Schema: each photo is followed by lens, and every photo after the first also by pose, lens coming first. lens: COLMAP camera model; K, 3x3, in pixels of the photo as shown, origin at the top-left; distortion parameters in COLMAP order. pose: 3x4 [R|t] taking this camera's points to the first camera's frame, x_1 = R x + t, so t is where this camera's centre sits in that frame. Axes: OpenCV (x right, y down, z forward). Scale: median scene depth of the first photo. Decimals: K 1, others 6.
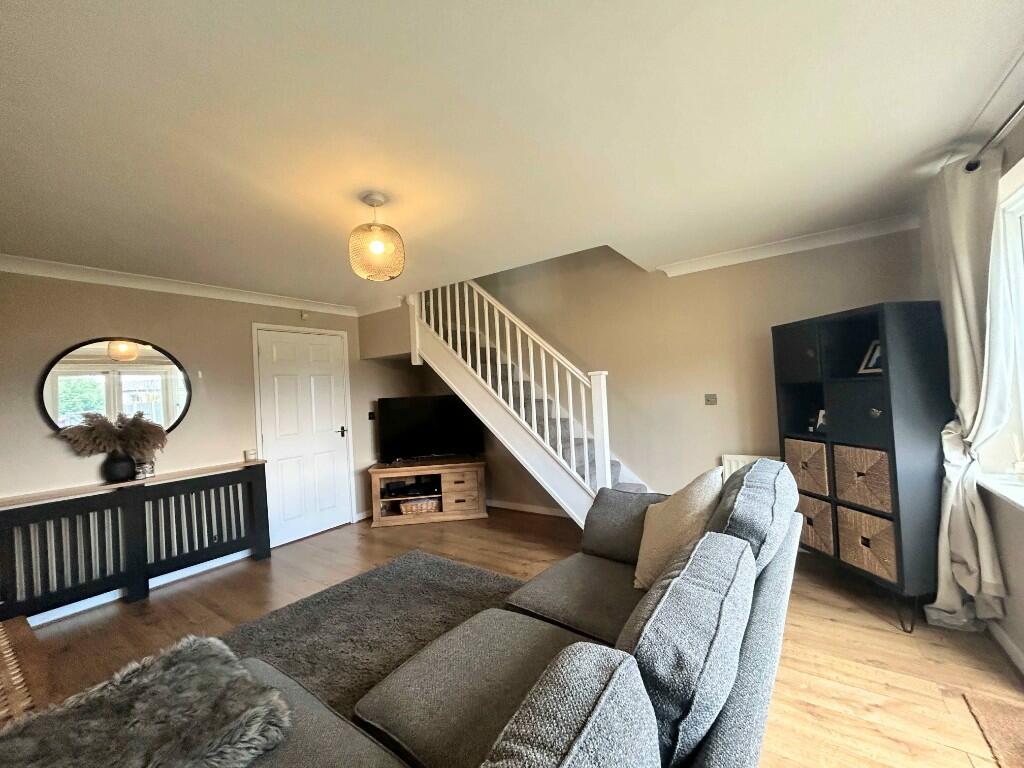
lens RADIAL K [[408.5, 0, 513.0], [0, 408.5, 383.8], [0, 0, 1]] dist [0.000318, 0.000029]
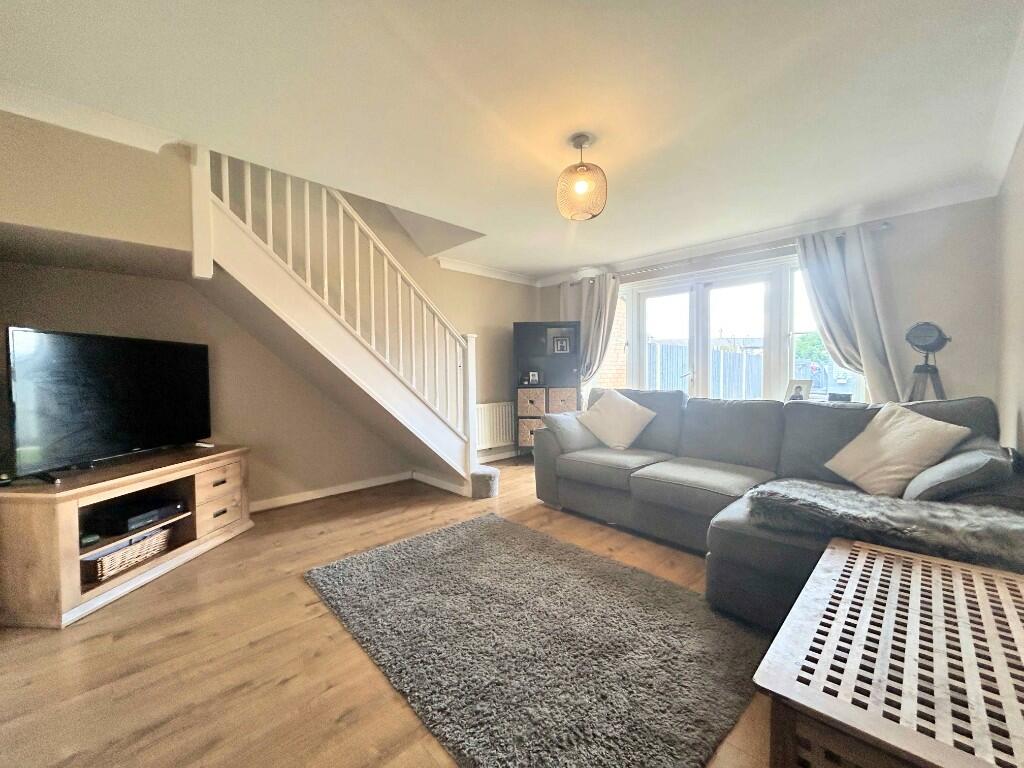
lens RADIAL K [[408.5, 0, 513.3], [0, 408.5, 385.3], [0, 0, 1]] dist [0.000318, 0.000029]
pose [[0.179869, 0.019878, 0.983490, -0.663361], [-0.019078, 0.999678, -0.016716, 0.095760], [-0.983506, -0.015756, 0.180191, 0.458474]]
